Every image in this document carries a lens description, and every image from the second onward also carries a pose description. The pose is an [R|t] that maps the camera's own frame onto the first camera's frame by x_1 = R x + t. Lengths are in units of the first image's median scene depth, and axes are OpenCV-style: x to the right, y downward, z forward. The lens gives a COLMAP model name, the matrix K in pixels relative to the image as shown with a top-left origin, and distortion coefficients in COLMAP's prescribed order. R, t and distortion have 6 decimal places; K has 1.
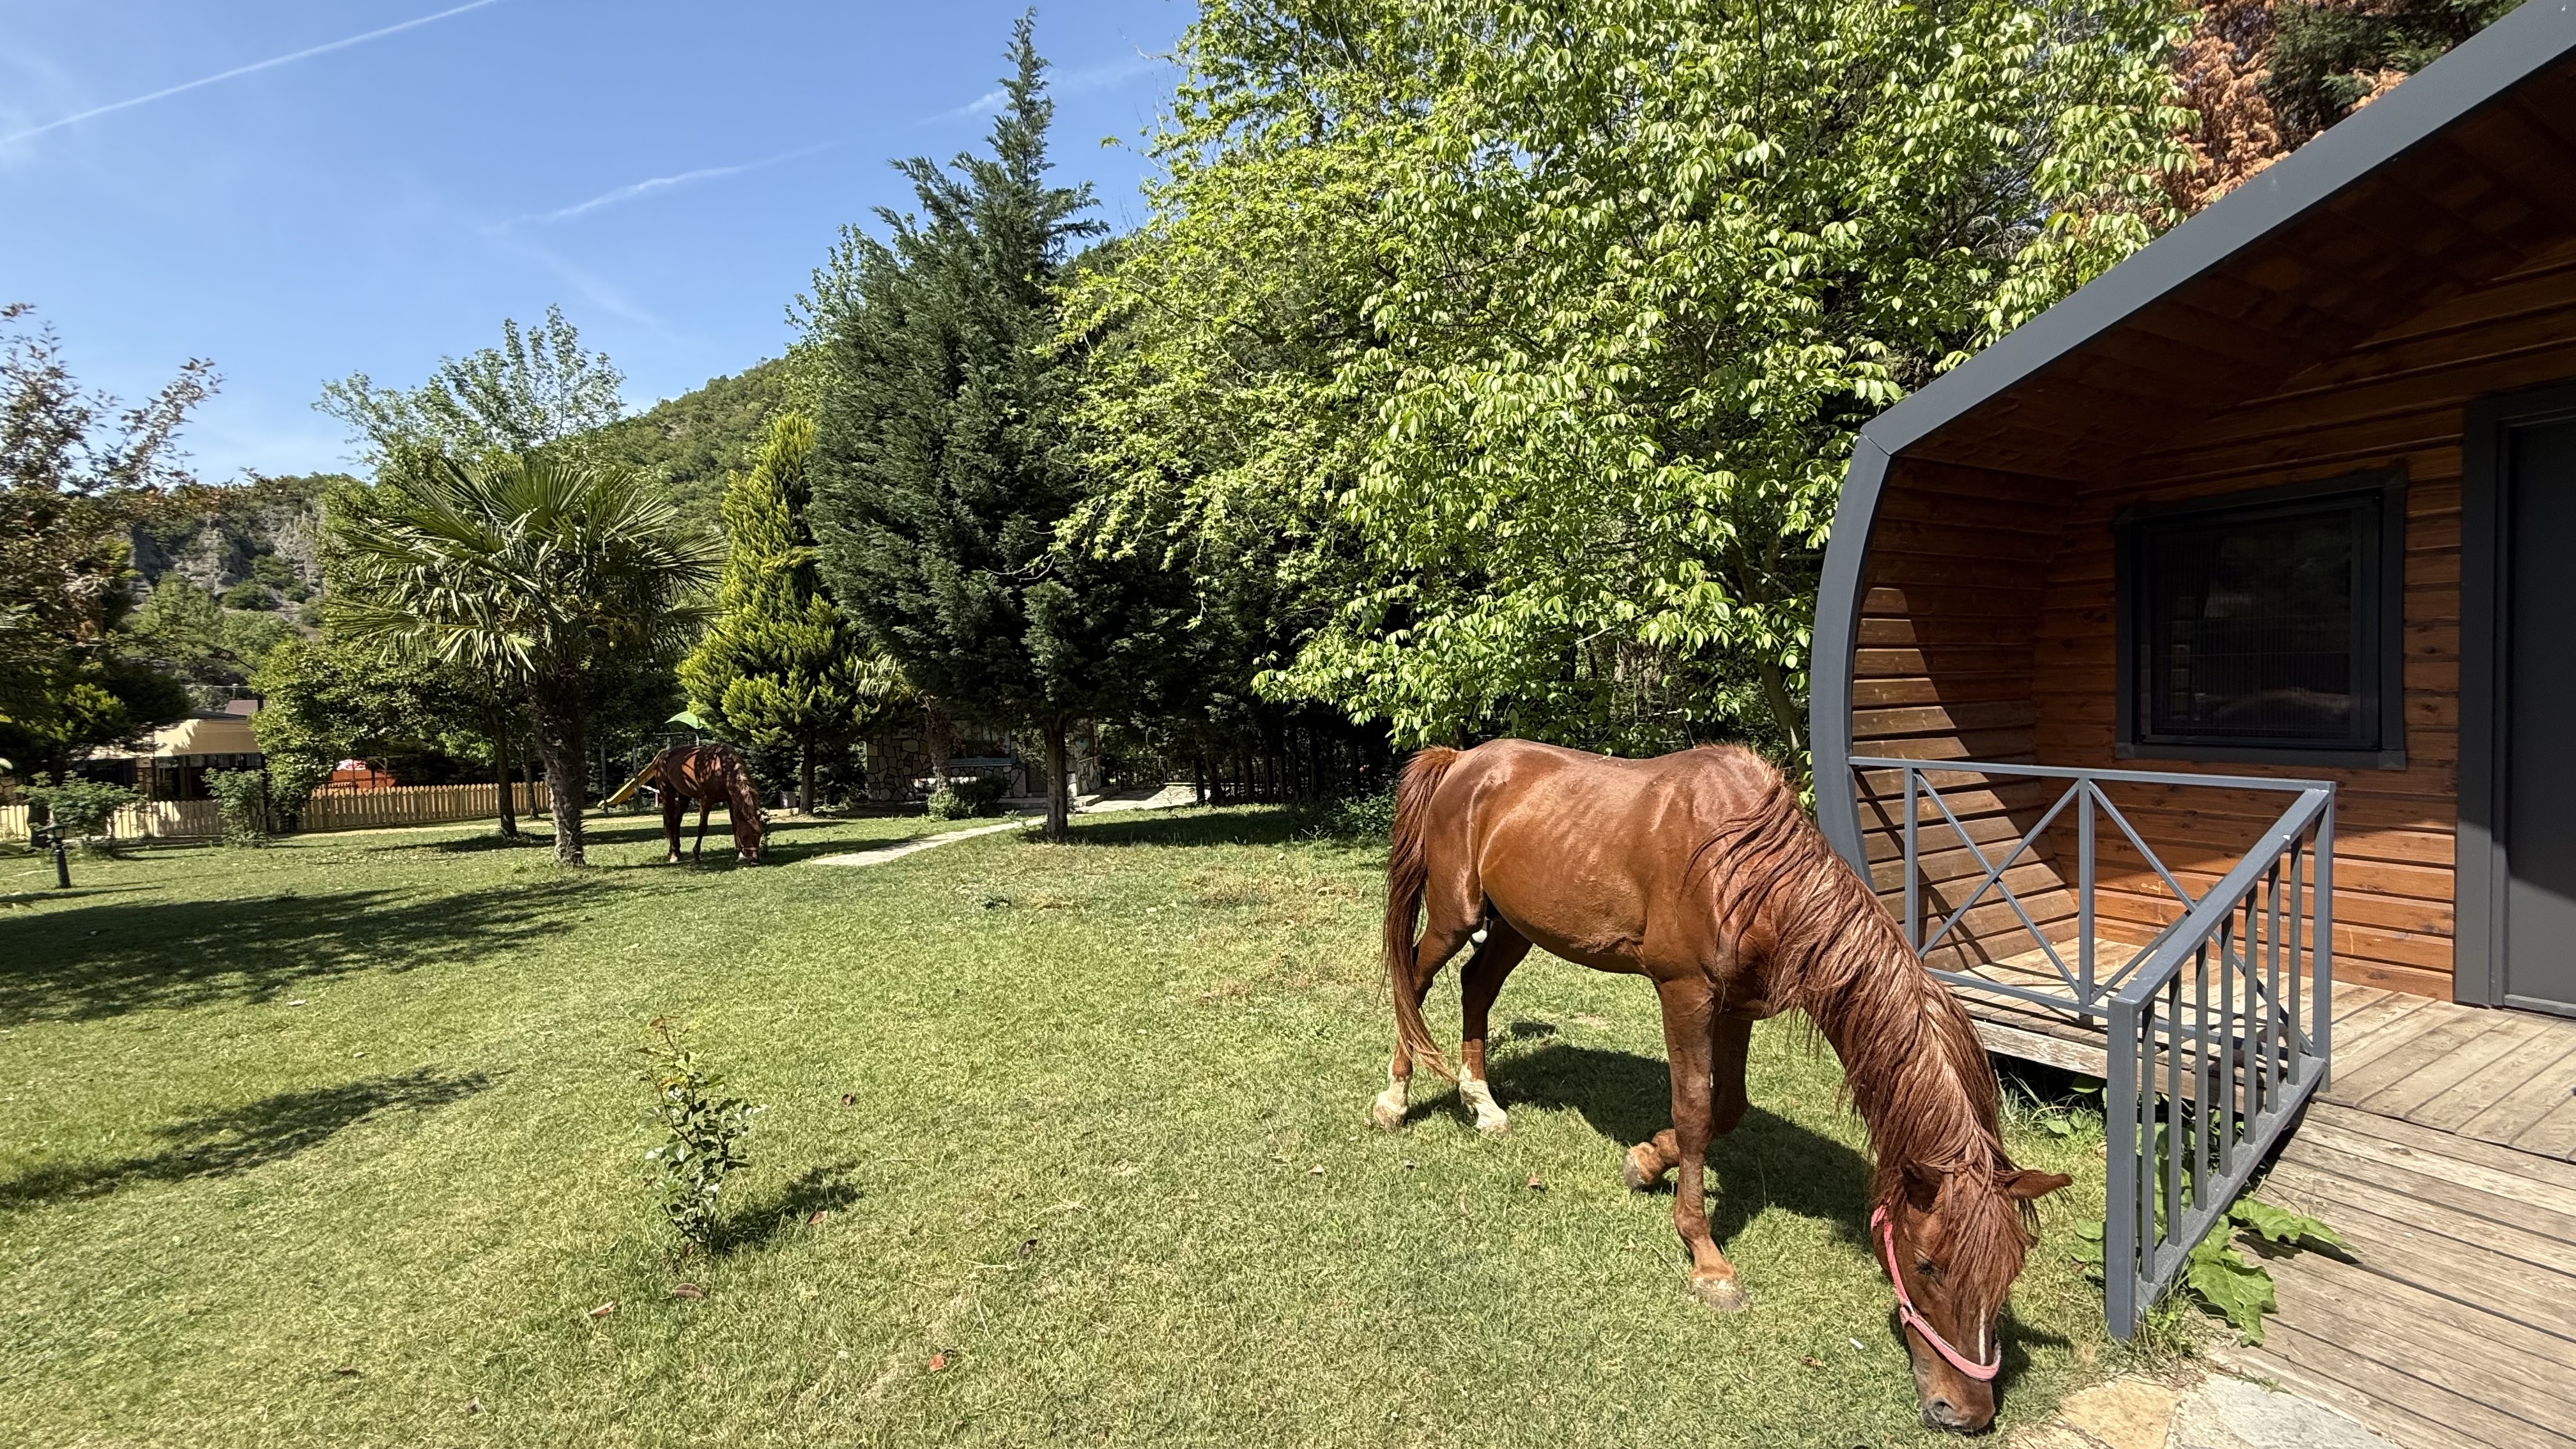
lens RADIAL K [[1026.6, 0, 1284.9], [0, 1026.6, 725.4], [0, 0, 1]] dist [-0.000915, -0.000103]
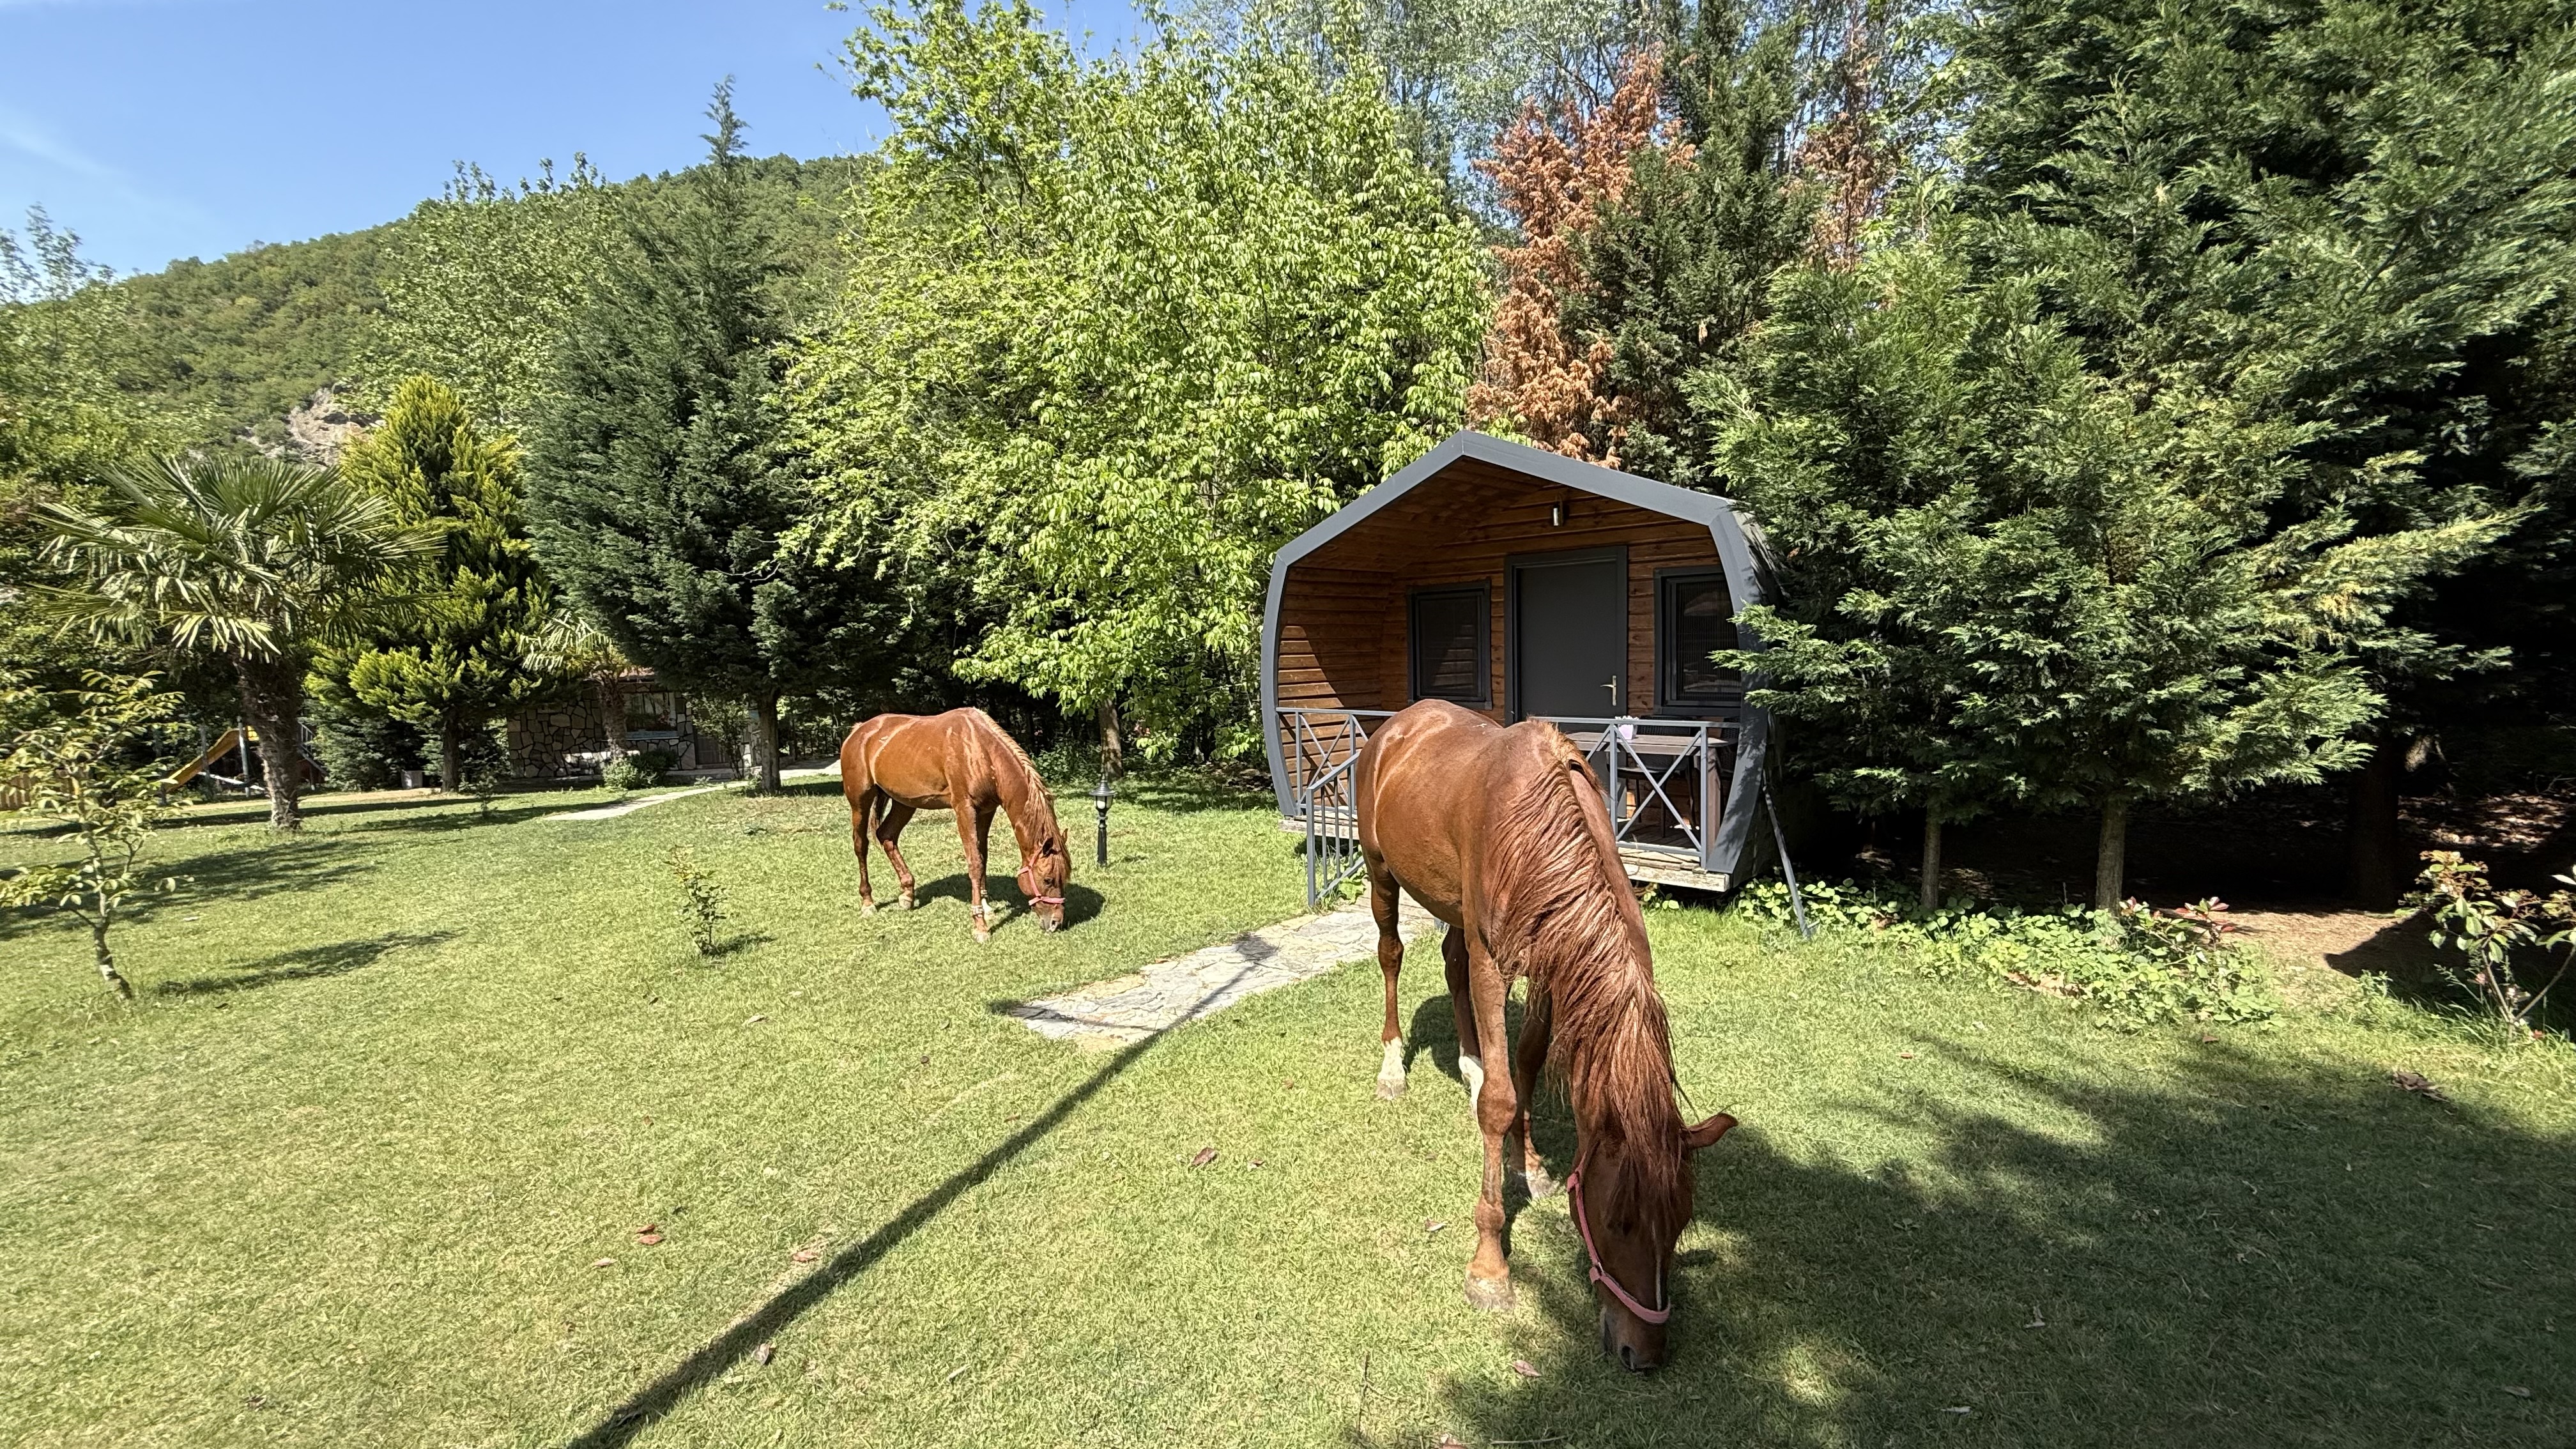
lens RADIAL K [[1026.6, 0, 1284.9], [0, 1026.6, 725.4], [0, 0, 1]] dist [-0.000915, -0.000103]
pose [[0.951247, -0.019895, 0.307789, -0.027942], [0.010215, 0.999402, 0.033029, -0.000962], [-0.308262, -0.028275, 0.950881, -0.362878]]
